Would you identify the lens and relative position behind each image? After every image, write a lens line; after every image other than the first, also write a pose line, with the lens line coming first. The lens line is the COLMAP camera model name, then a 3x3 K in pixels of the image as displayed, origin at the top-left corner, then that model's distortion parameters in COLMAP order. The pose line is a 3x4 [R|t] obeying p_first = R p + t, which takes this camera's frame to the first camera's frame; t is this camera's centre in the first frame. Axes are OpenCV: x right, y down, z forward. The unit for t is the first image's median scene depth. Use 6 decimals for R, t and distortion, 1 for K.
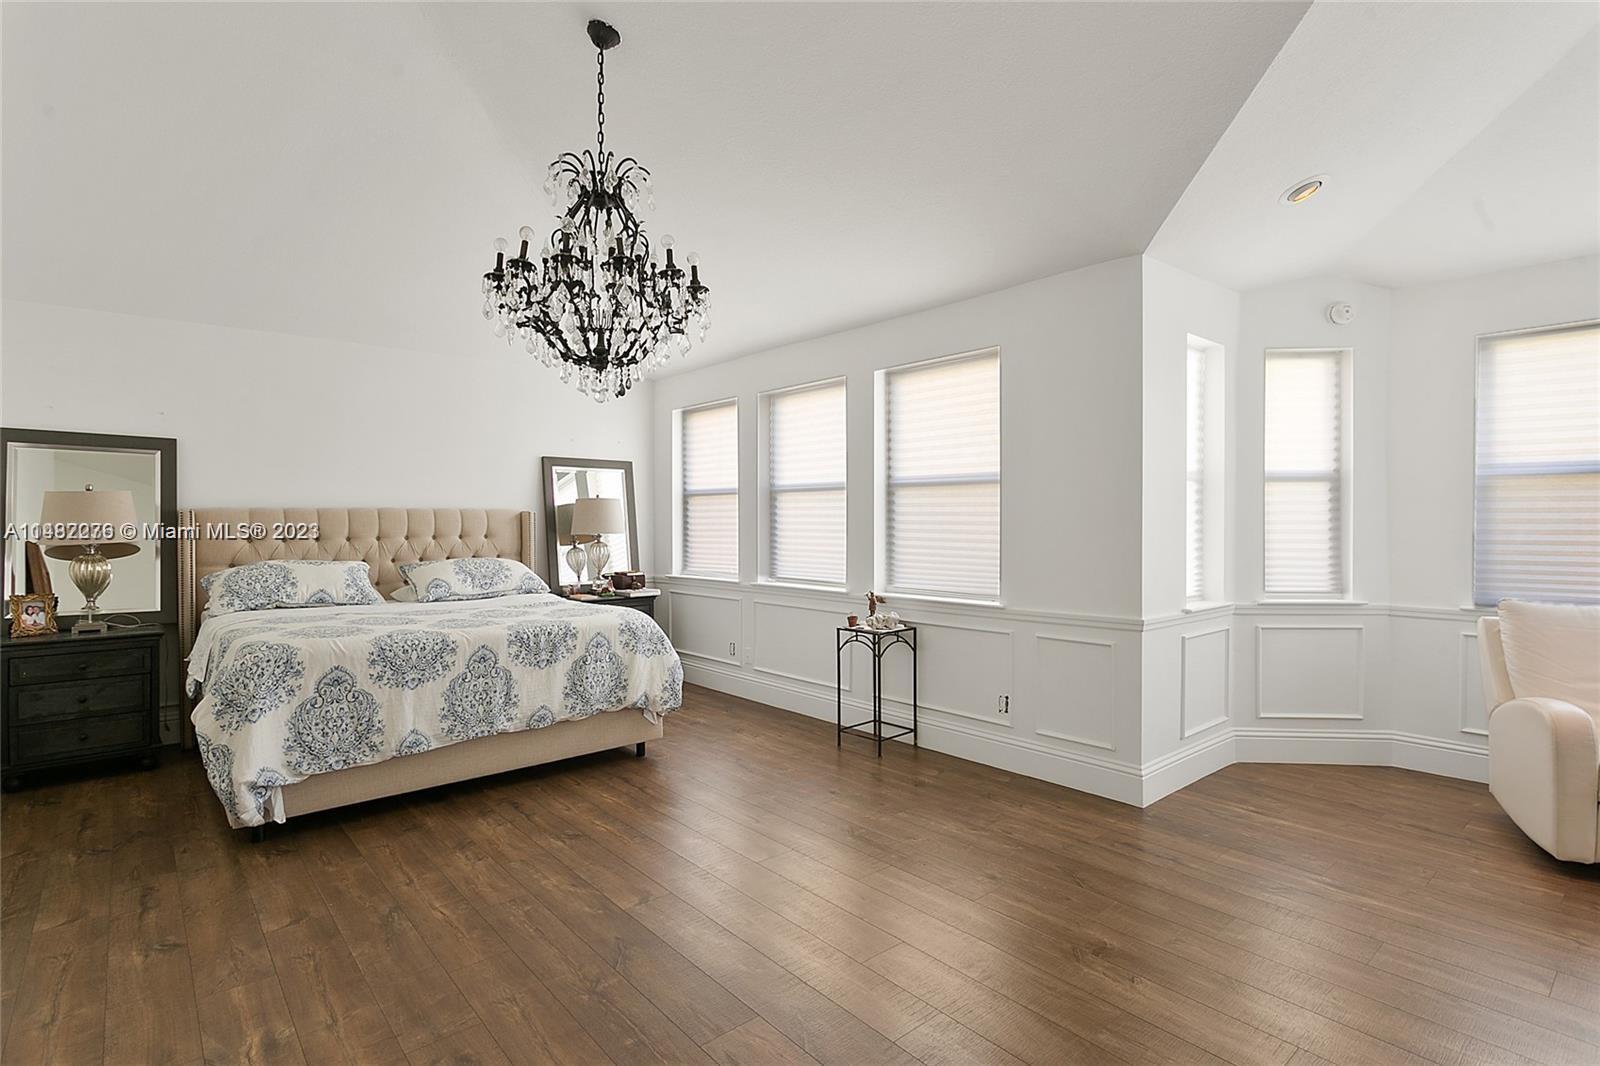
lens RADIAL K [[788.1, 0, 800.0], [0, 788.1, 533.0], [0, 0, 1]] dist [0.000055, 0.001749]
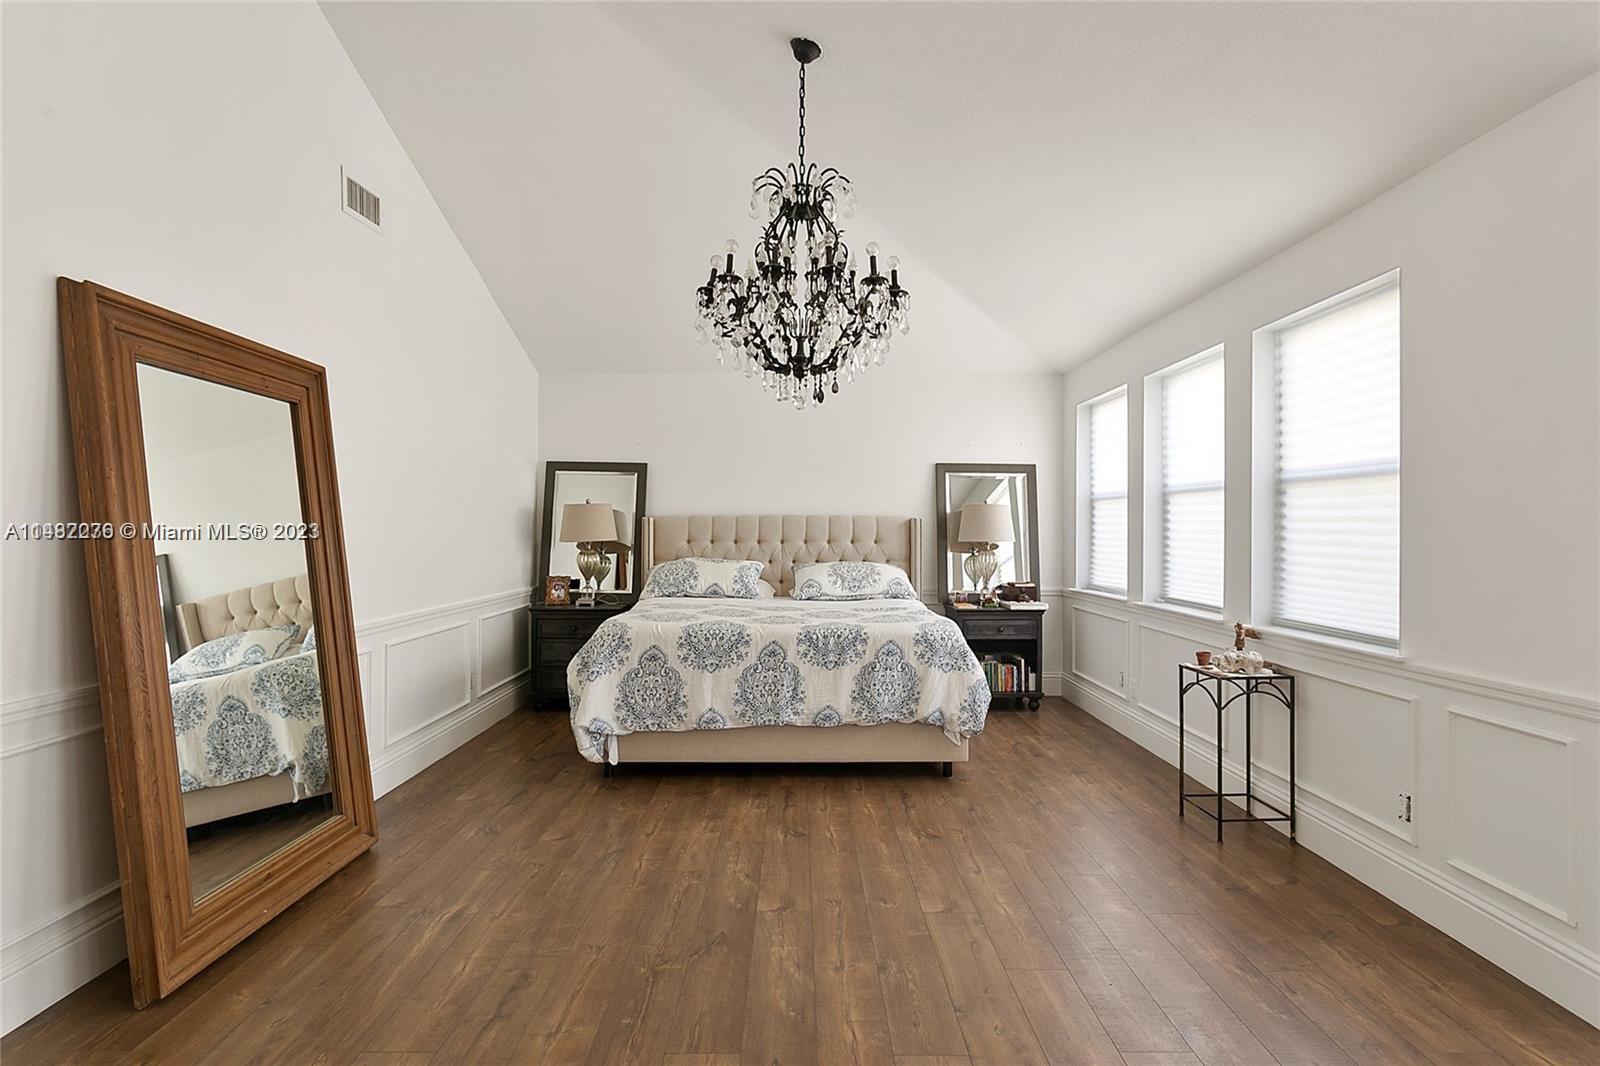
lens RADIAL K [[812.7, 0, 799.4], [0, 812.7, 528.9], [0, 0, 1]] dist [-0.015816, 0.017555]
pose [[0.760944, 0.005911, -0.648791, 0.321757], [-0.015963, 0.999826, -0.009613, -0.001217], [0.648621, 0.017671, 0.760906, 0.156348]]
